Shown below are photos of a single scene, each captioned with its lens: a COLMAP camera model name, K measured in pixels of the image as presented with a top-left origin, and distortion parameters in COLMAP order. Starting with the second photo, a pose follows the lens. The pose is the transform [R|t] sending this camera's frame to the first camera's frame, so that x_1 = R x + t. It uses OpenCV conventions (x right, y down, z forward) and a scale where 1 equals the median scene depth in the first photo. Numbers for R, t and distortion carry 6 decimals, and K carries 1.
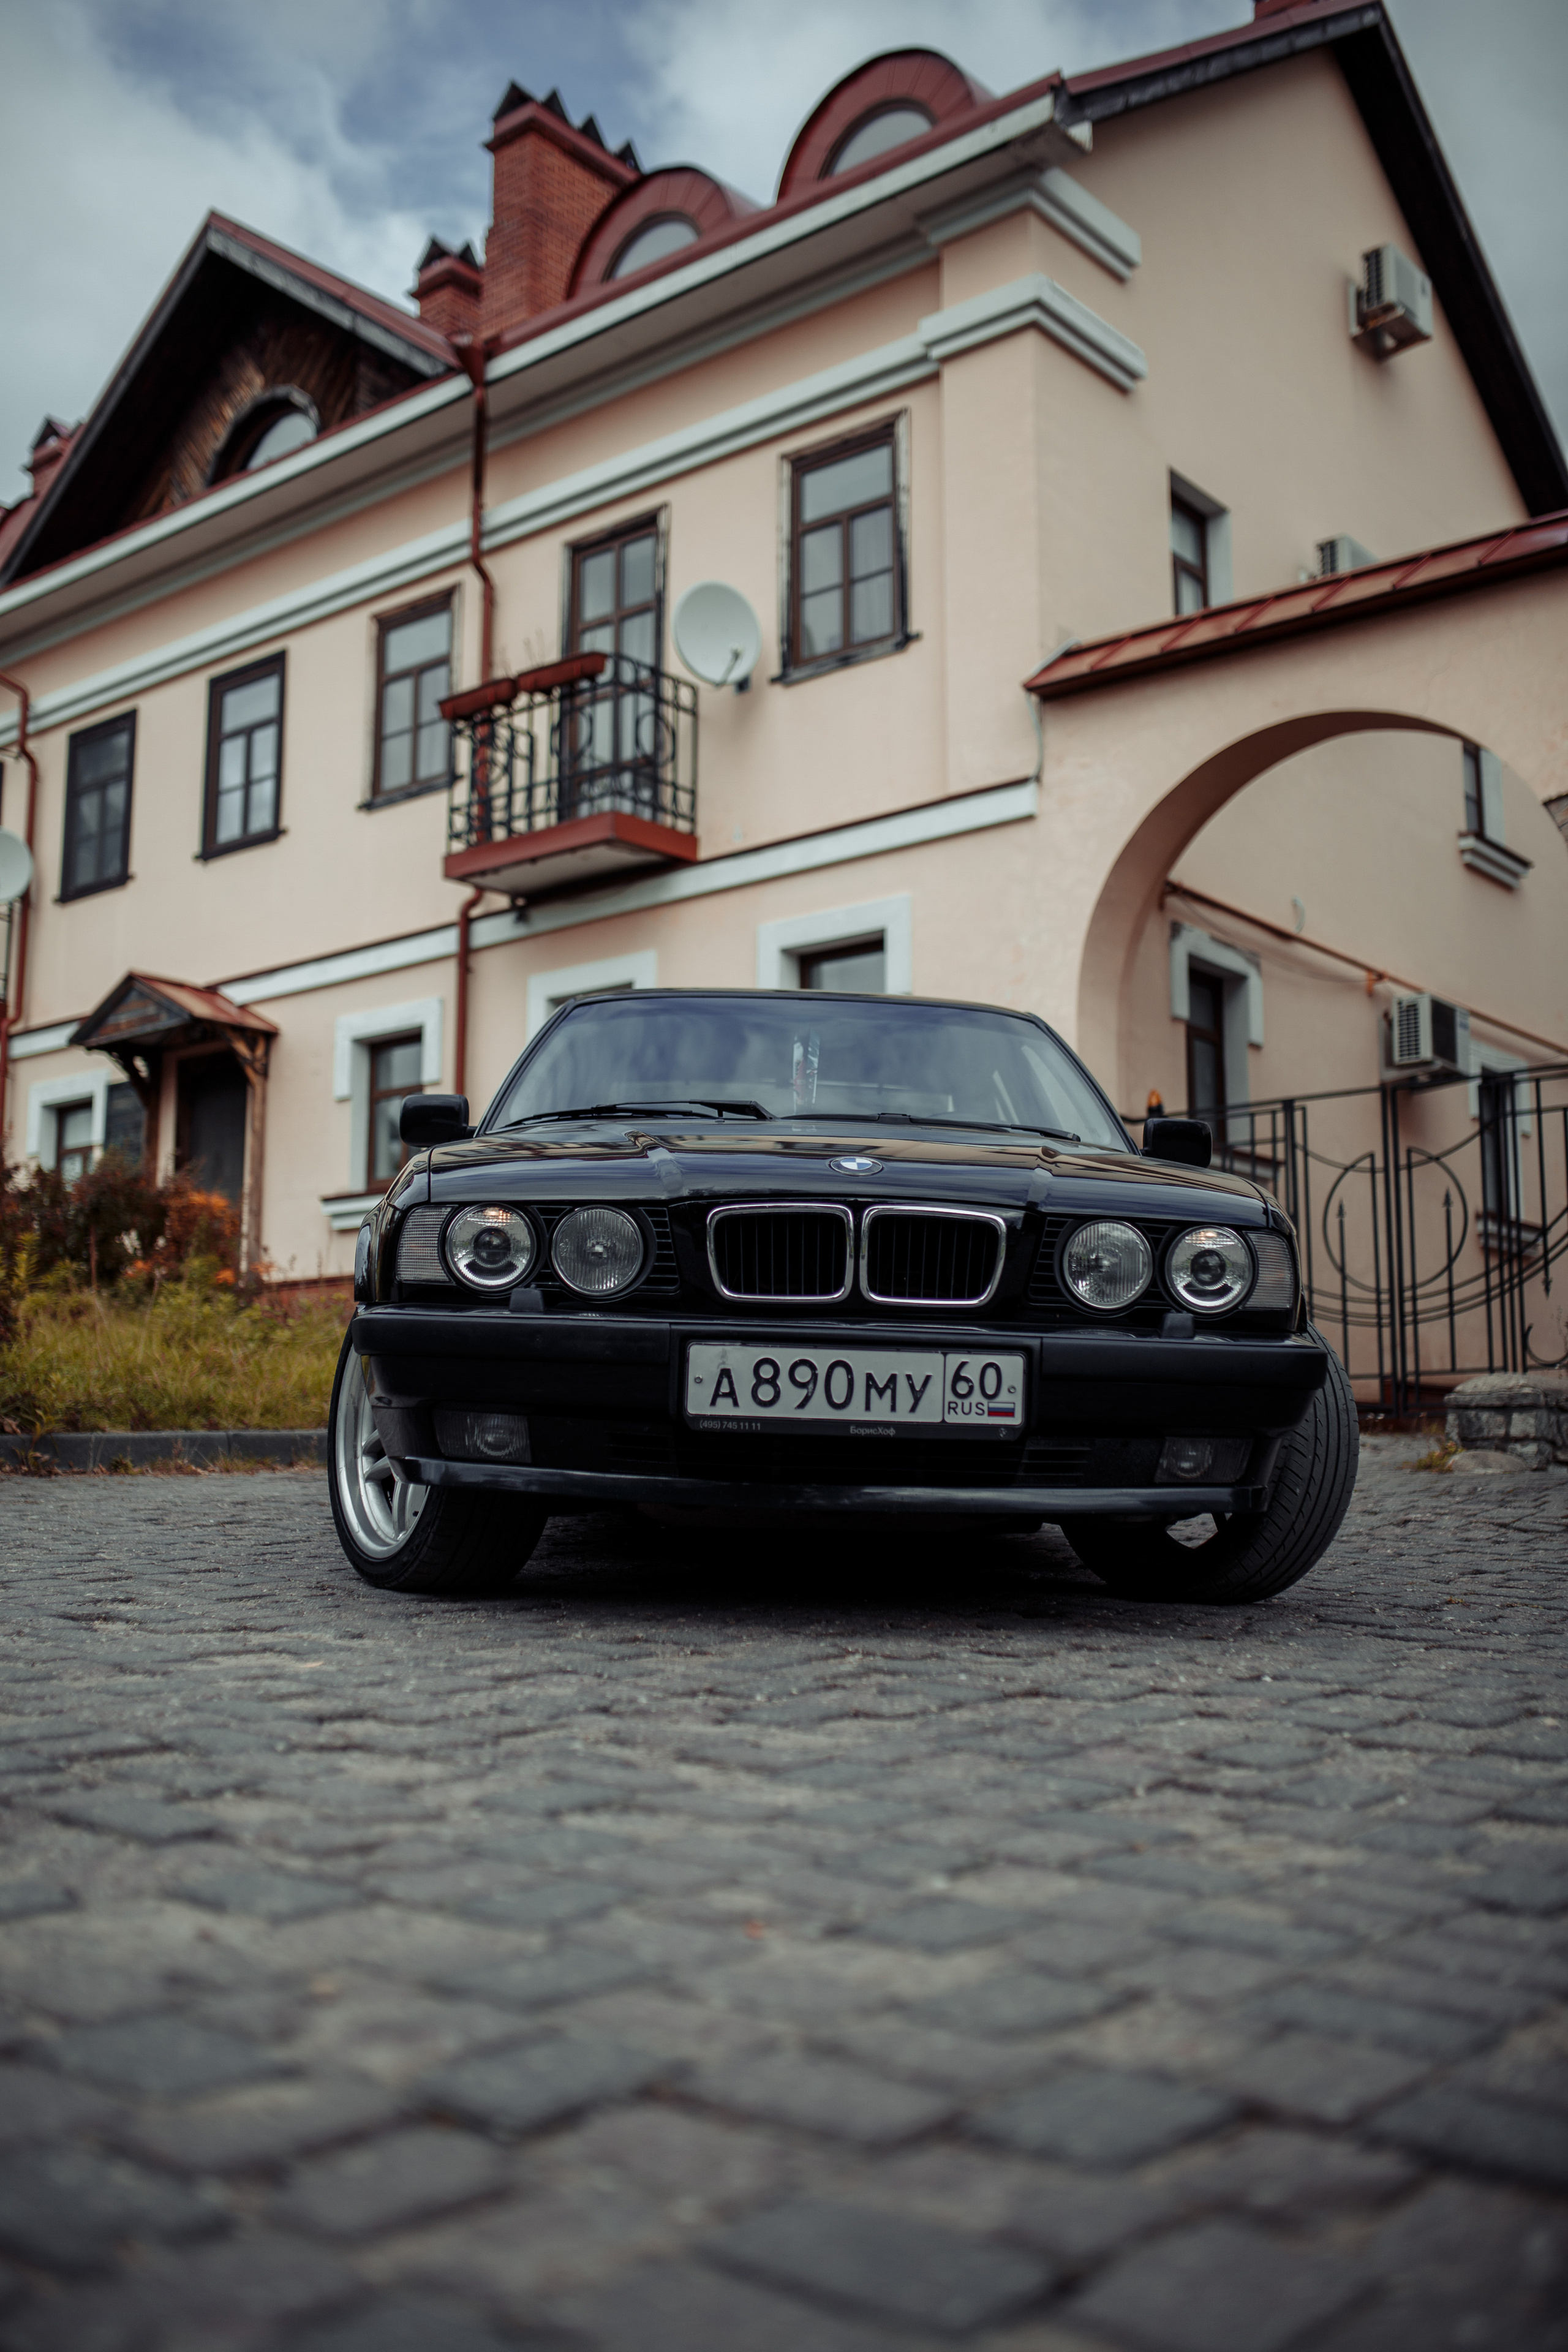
lens RADIAL K [[2238.7, 0, 784.0], [0, 2238.7, 1176.0], [0, 0, 1]] dist [-0.065857, 0.107168]
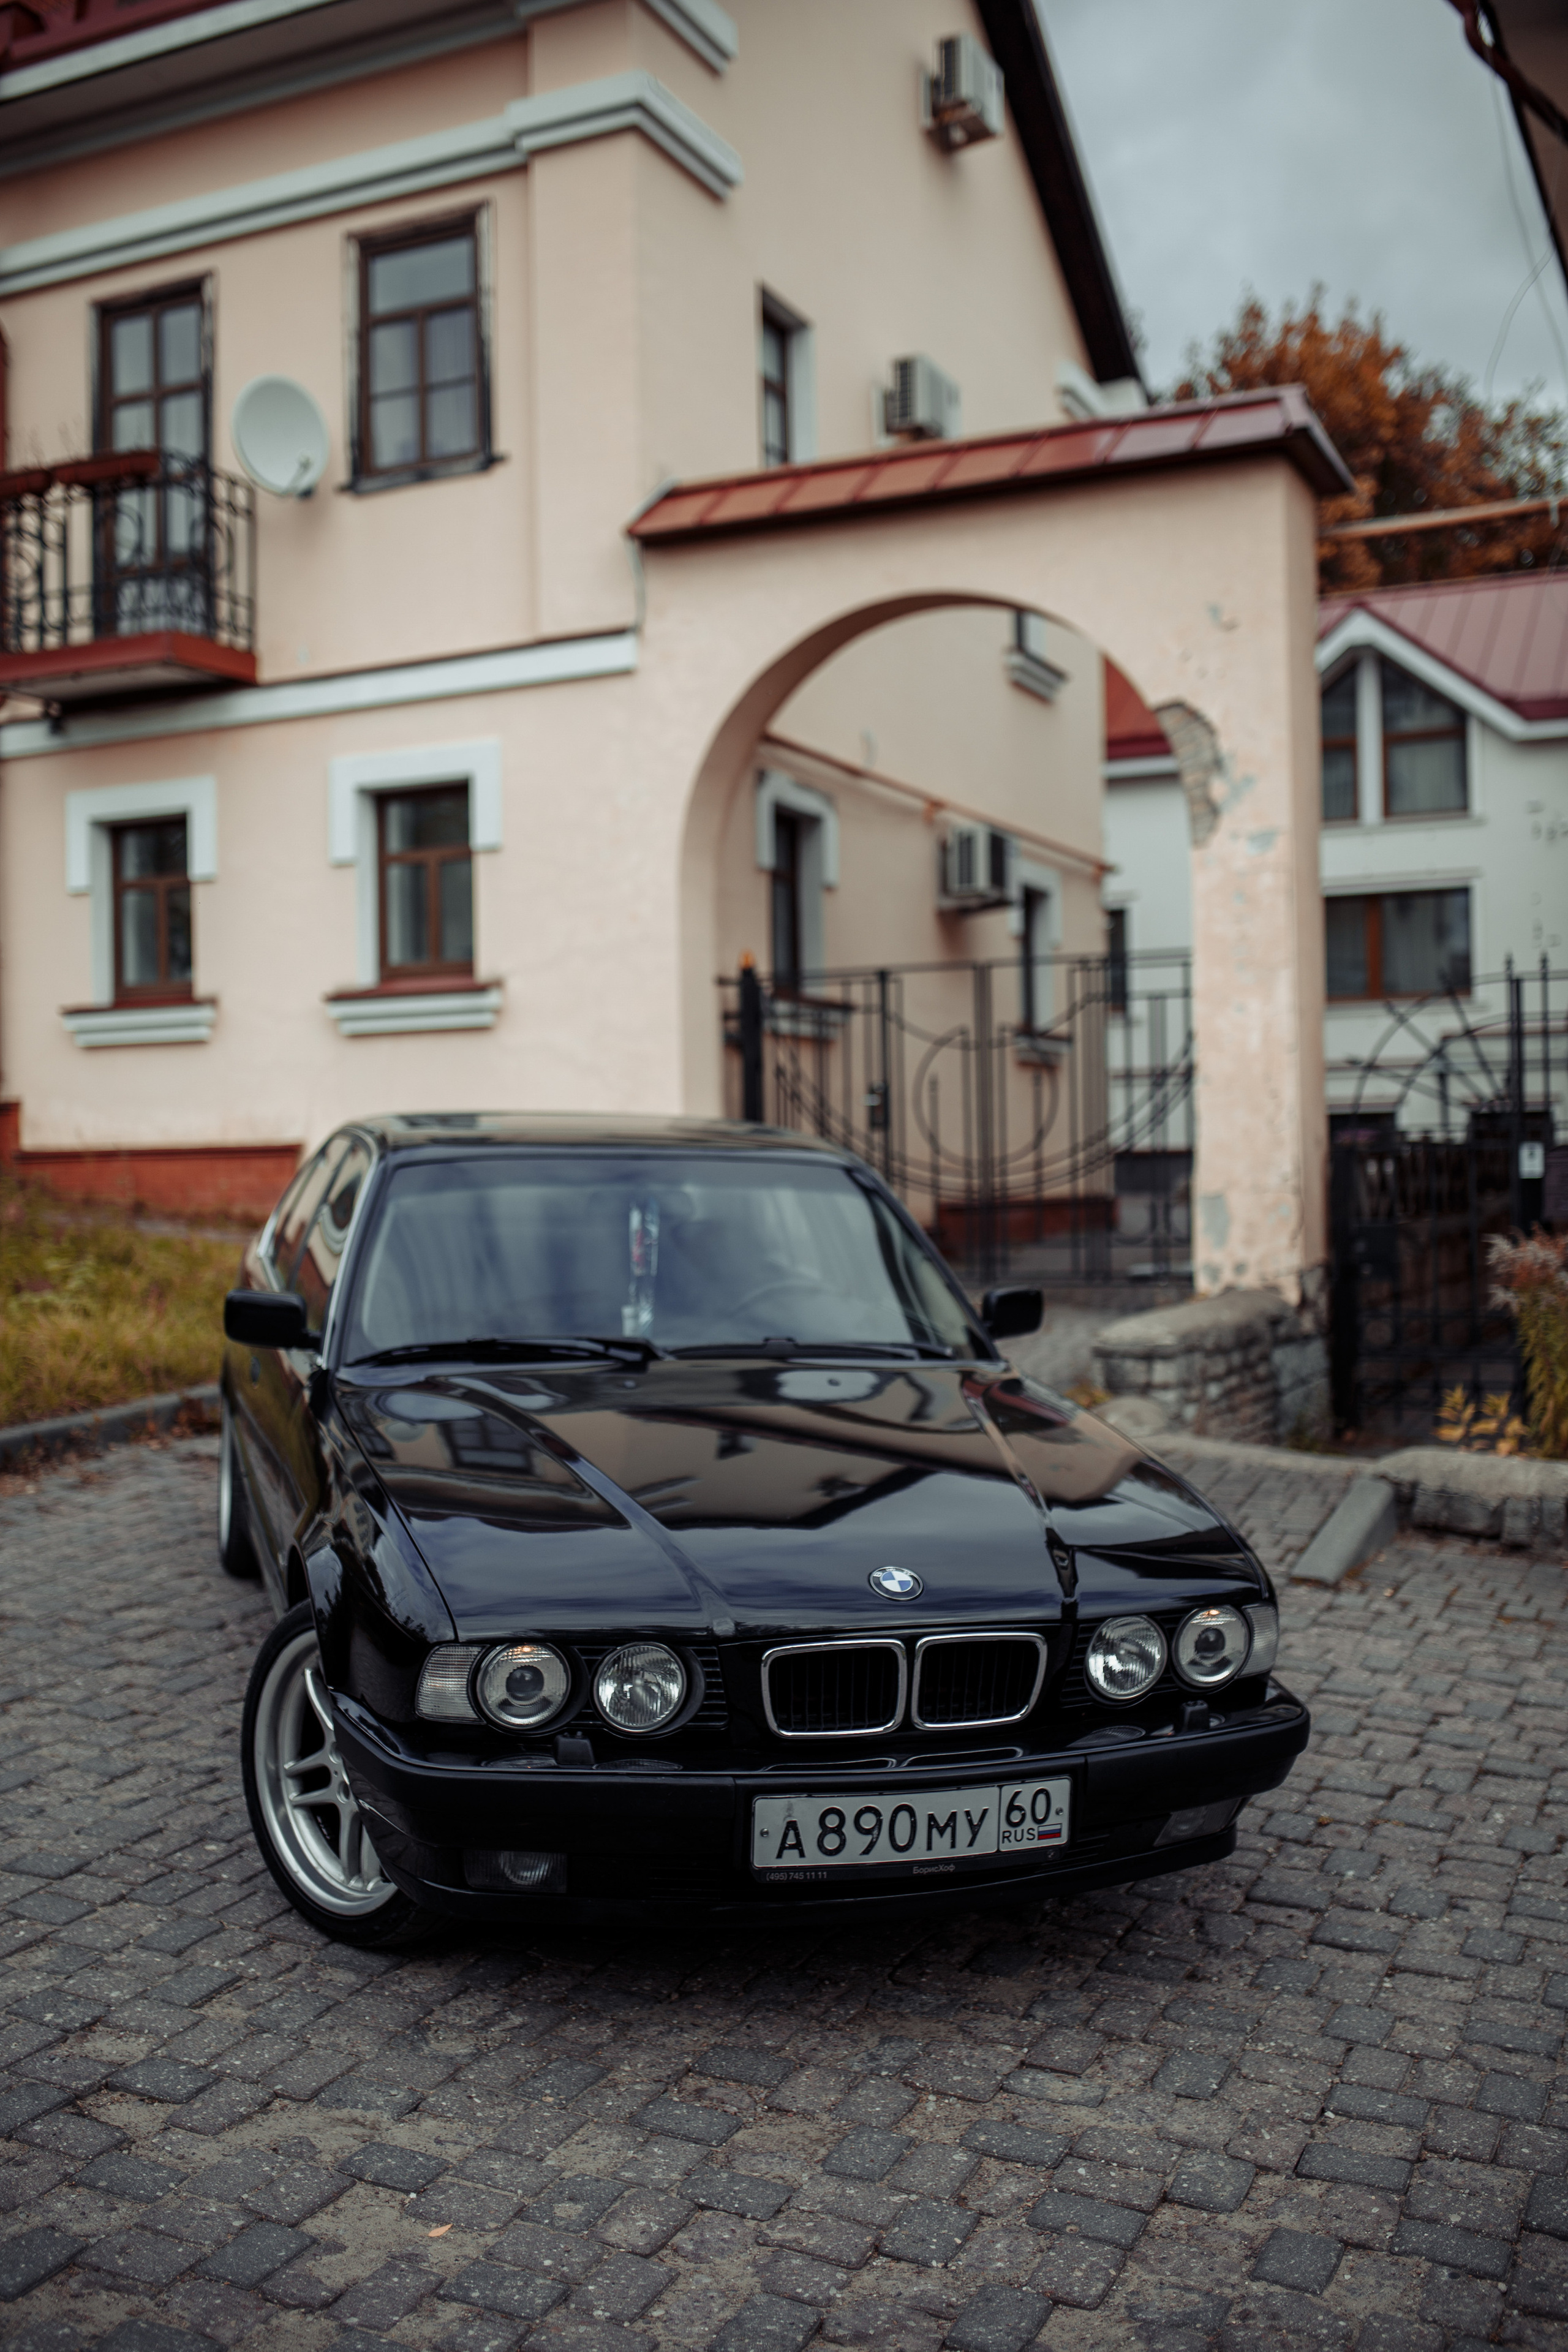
lens RADIAL K [[2238.7, 0, 784.0], [0, 2238.7, 1176.0], [0, 0, 1]] dist [-0.065857, 0.107168]
pose [[0.969019, -0.018026, 0.246326, -0.062353], [-0.018321, 0.989339, 0.144471, -0.079040], [-0.246304, -0.144508, 0.958359, 0.022869]]
